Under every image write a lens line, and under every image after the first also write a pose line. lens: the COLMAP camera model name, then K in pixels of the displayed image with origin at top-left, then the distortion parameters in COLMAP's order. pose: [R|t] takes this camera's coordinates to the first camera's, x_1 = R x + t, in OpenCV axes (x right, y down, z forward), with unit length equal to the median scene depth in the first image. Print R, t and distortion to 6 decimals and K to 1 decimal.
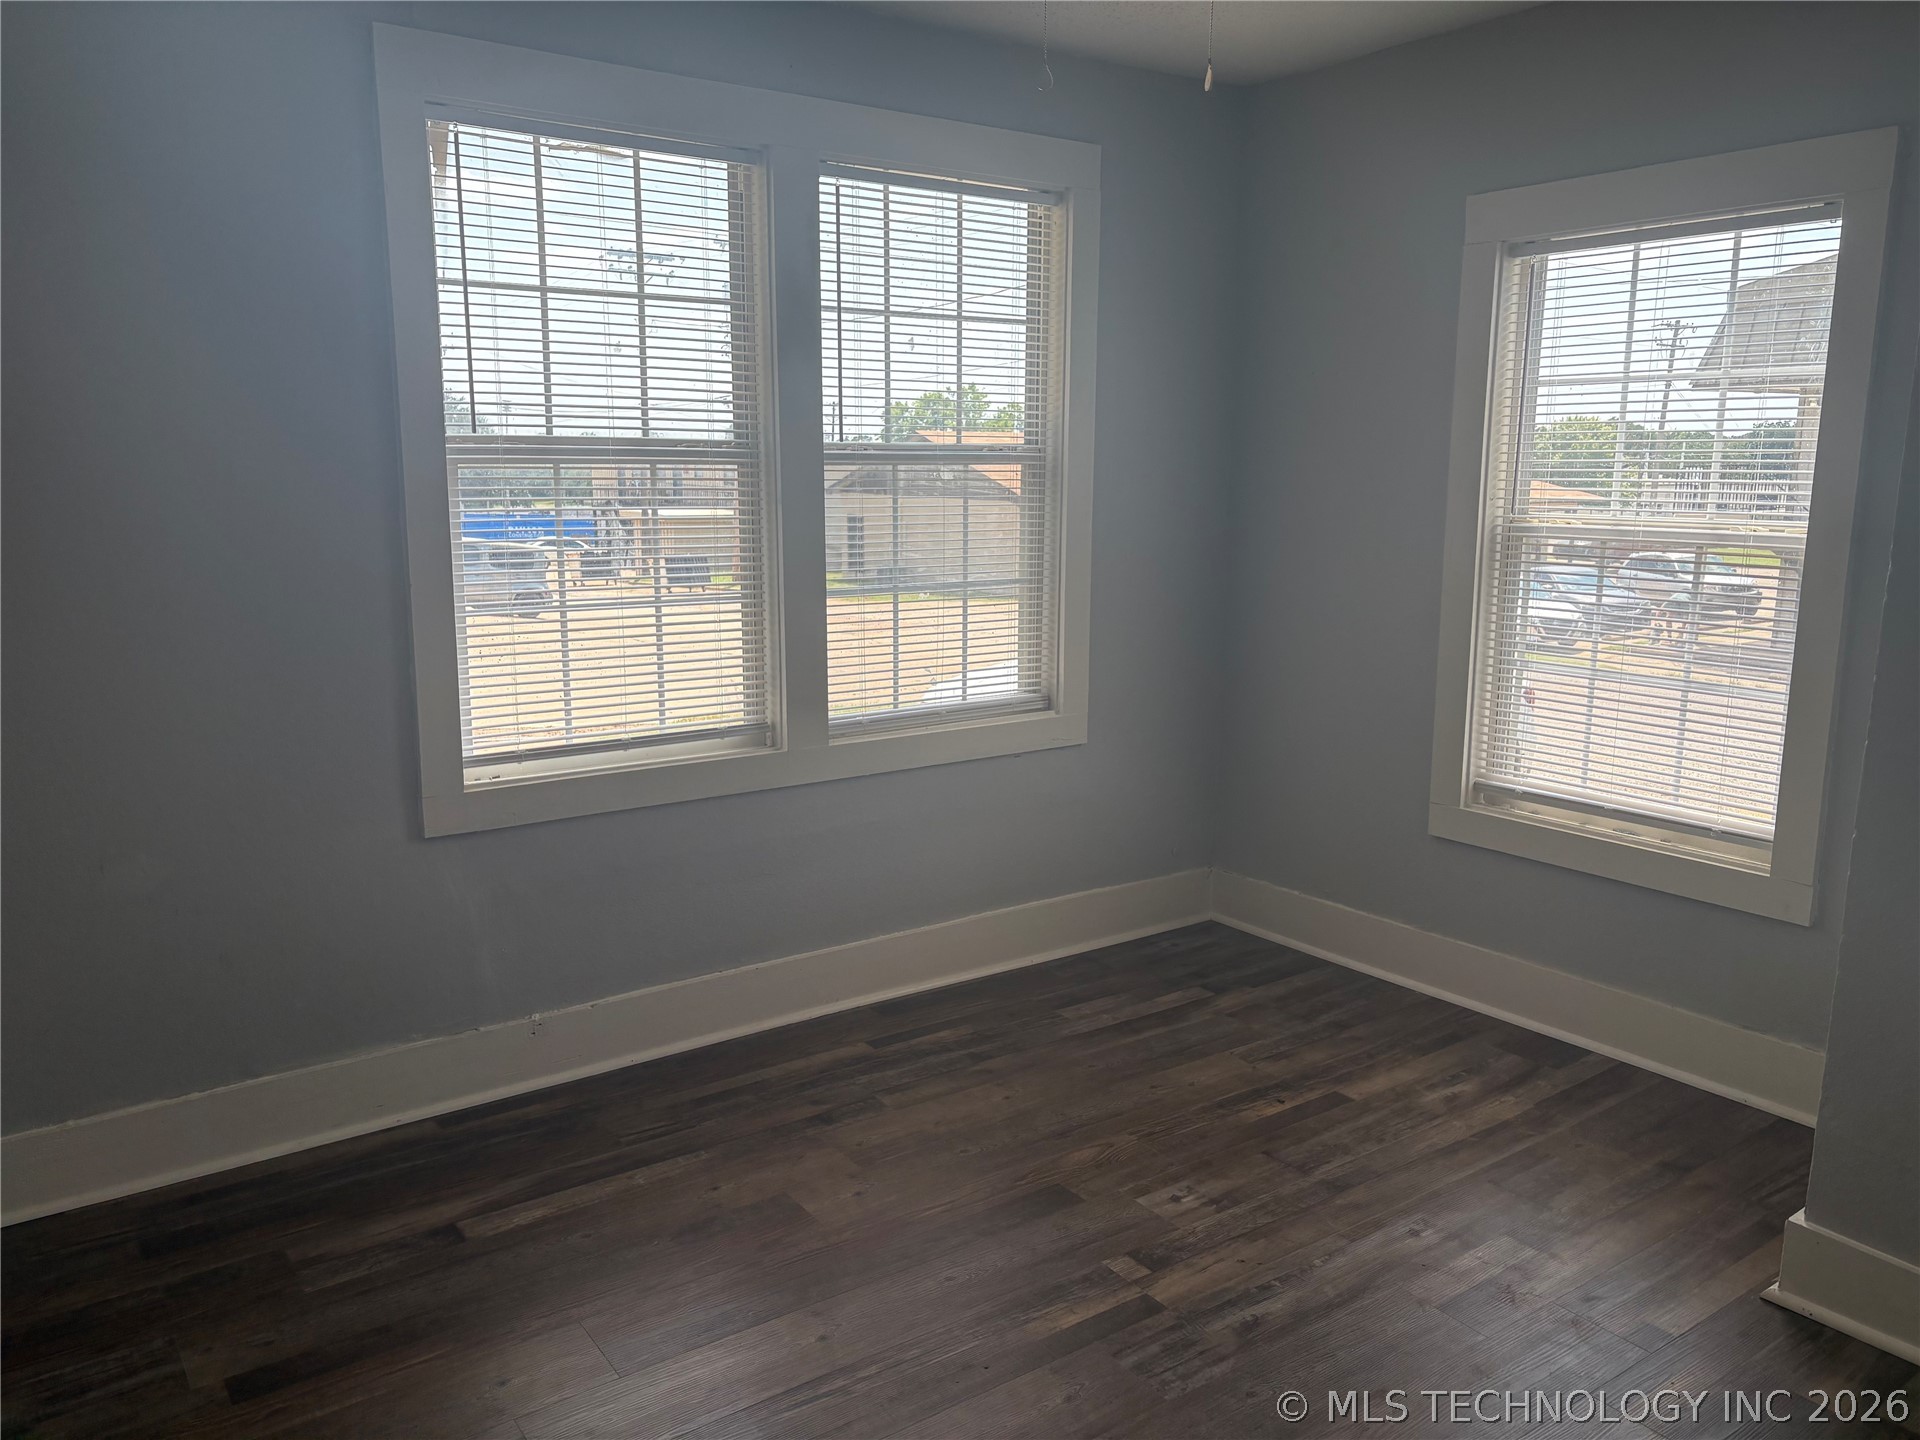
lens RADIAL K [[1449.6, 0, 957.3], [0, 1449.6, 714.1], [0, 0, 1]] dist [0.045573, -0.045726]
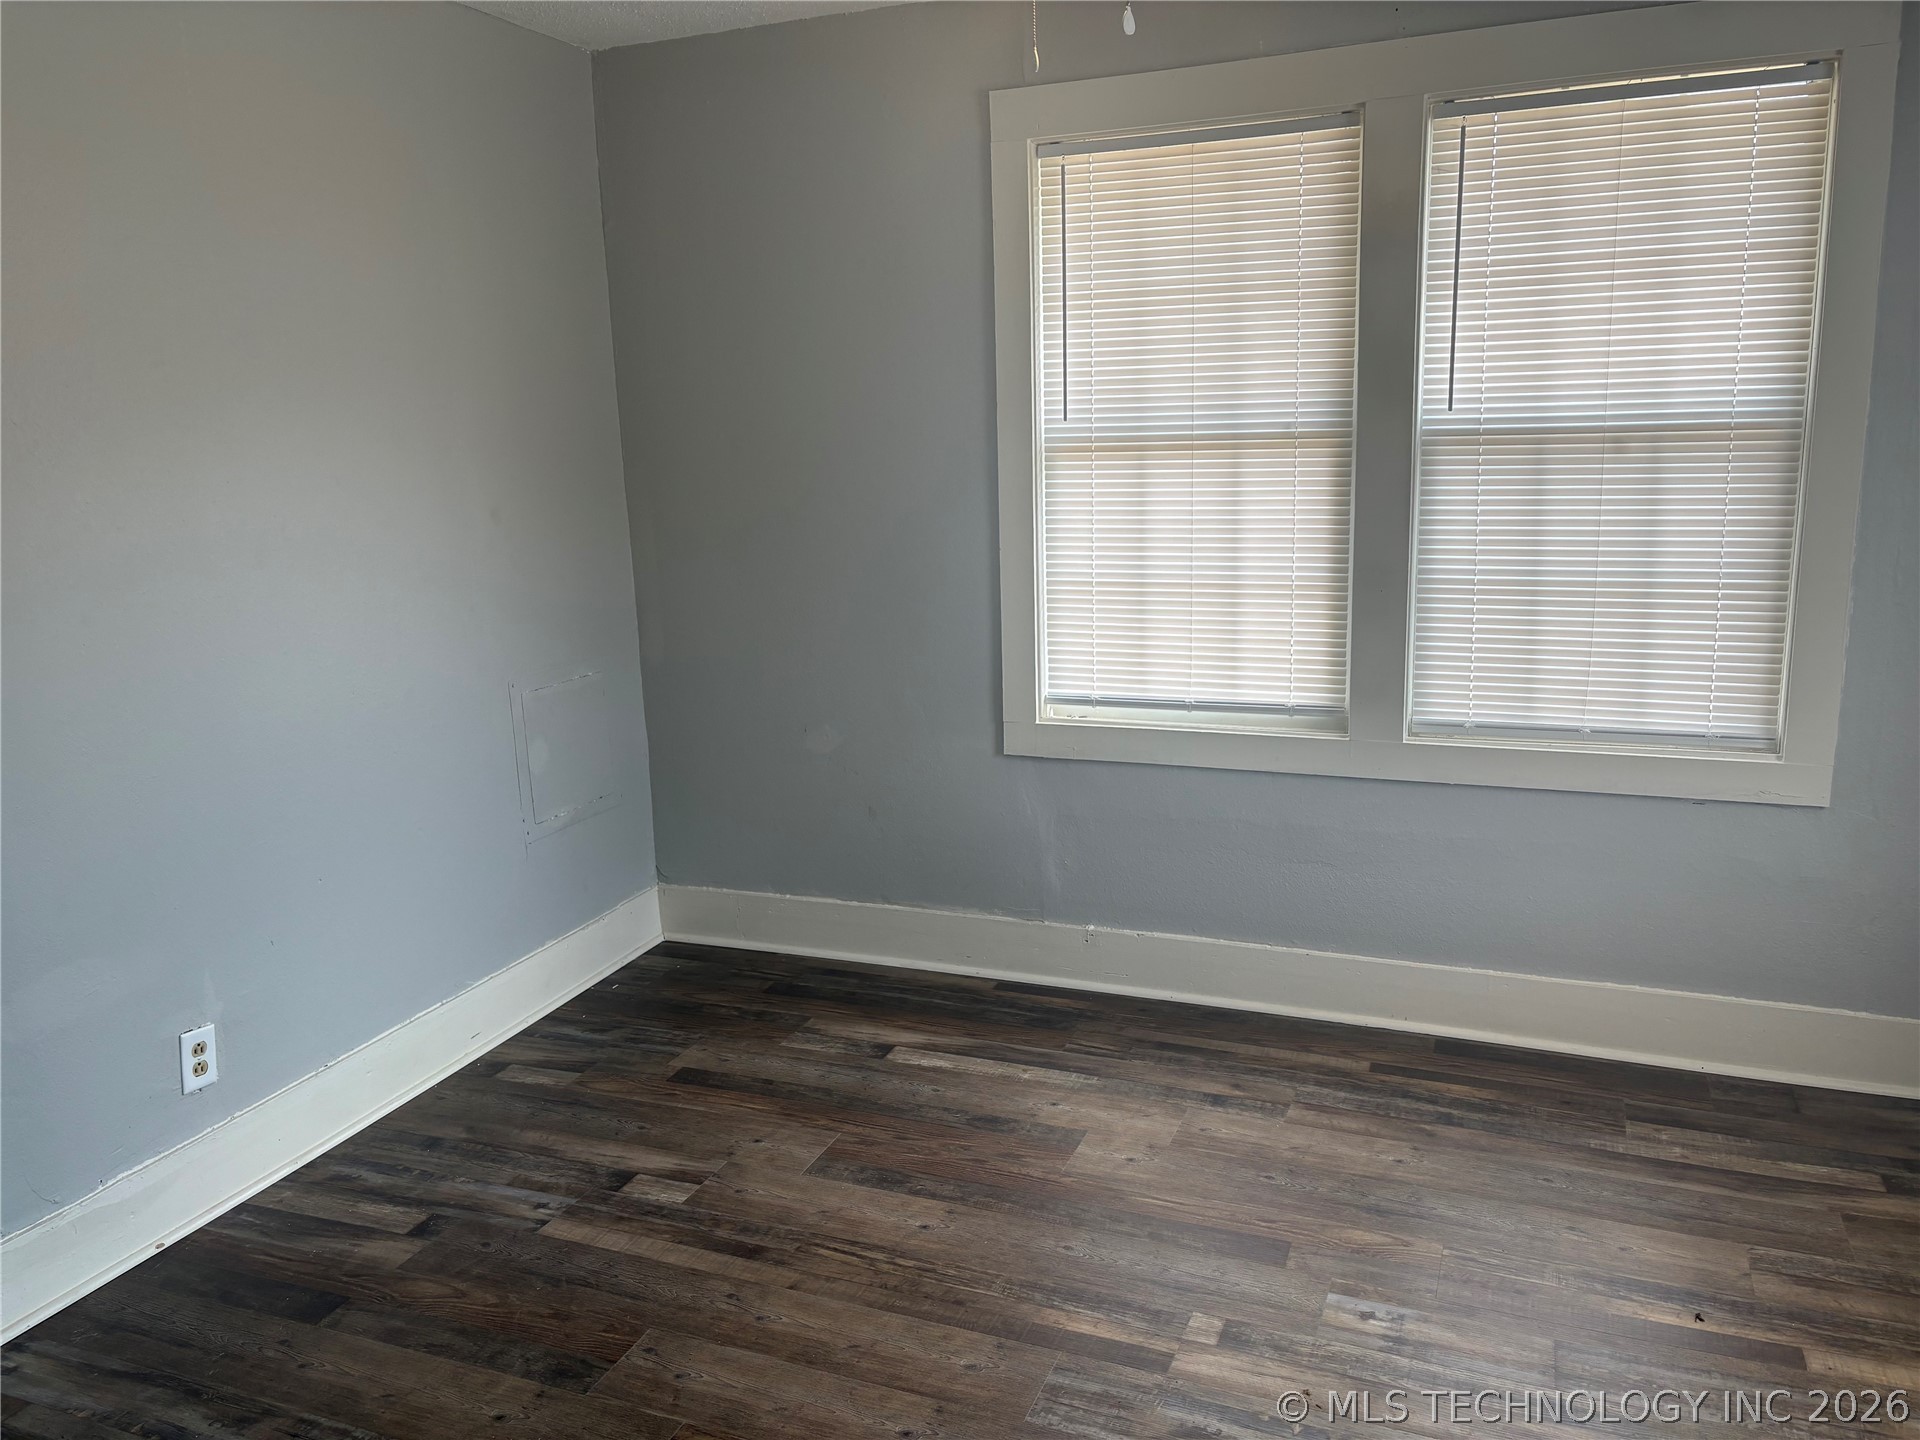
lens RADIAL K [[1449.6, 0, 948.5], [0, 1449.6, 722.5], [0, 0, 1]] dist [0.045573, -0.045726]
pose [[0.533187, 0.149359, -0.832708, 0.576343], [-0.119869, 0.987699, 0.100406, -0.054217], [0.837462, 0.046281, 0.544532, 0.272487]]
